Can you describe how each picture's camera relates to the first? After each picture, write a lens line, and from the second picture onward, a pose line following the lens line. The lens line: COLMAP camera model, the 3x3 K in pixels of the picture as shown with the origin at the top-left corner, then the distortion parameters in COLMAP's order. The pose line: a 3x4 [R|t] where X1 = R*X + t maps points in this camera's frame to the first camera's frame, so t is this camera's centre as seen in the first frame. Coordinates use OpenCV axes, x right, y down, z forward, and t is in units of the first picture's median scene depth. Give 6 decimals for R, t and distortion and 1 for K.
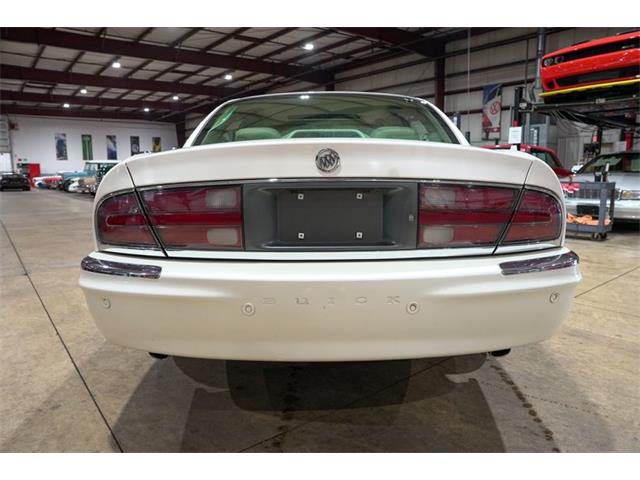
lens RADIAL K [[438.3, 0, 321.2], [0, 438.3, 236.8], [0, 0, 1]] dist [-0.131367, 0.096116]
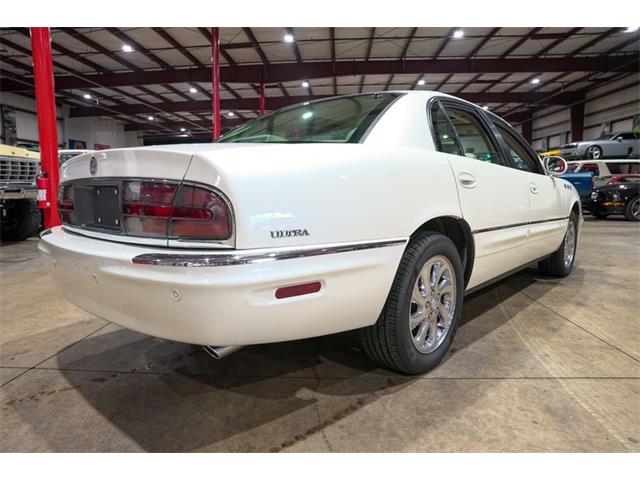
lens RADIAL K [[438.3, 0, 321.9], [0, 438.3, 237.1], [0, 0, 1]] dist [-0.131367, 0.096116]
pose [[0.747512, 0.079189, -0.659511, 0.093343], [-0.094639, 0.995436, 0.012257, -0.002188], [0.657472, 0.053253, 0.751595, 0.030409]]
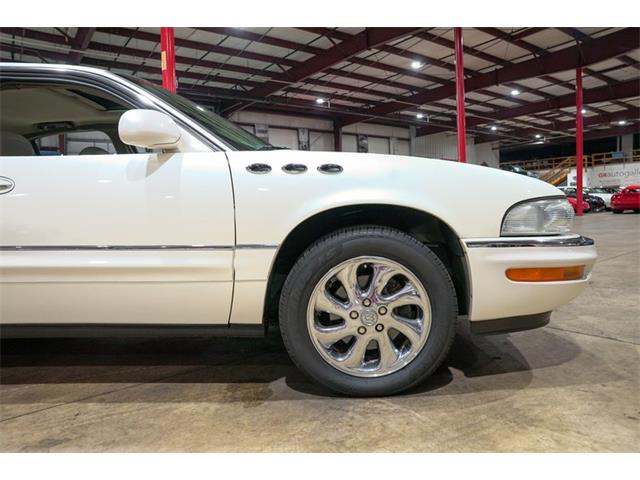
lens RADIAL K [[438.3, 0, 316.6], [0, 438.3, 236.6], [0, 0, 1]] dist [-0.131367, 0.096116]
pose [[-0.036024, 0.073875, -0.996617, 0.127689], [-0.108048, 0.991130, 0.077374, -0.028142], [0.993493, 0.110469, -0.027722, 0.259819]]
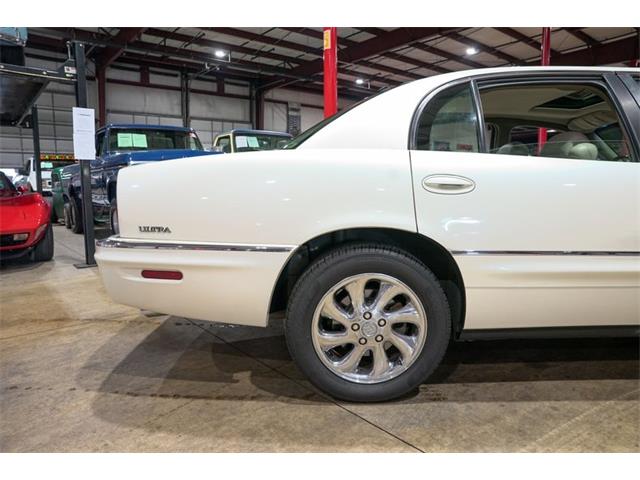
lens RADIAL K [[438.3, 0, 320.0], [0, 438.3, 238.6], [0, 0, 1]] dist [-0.131367, 0.096116]
pose [[0.012574, 0.125506, -0.992013, 0.132057], [-0.138216, 0.982786, 0.122587, -0.015209], [0.990322, 0.135571, 0.029705, 0.111174]]
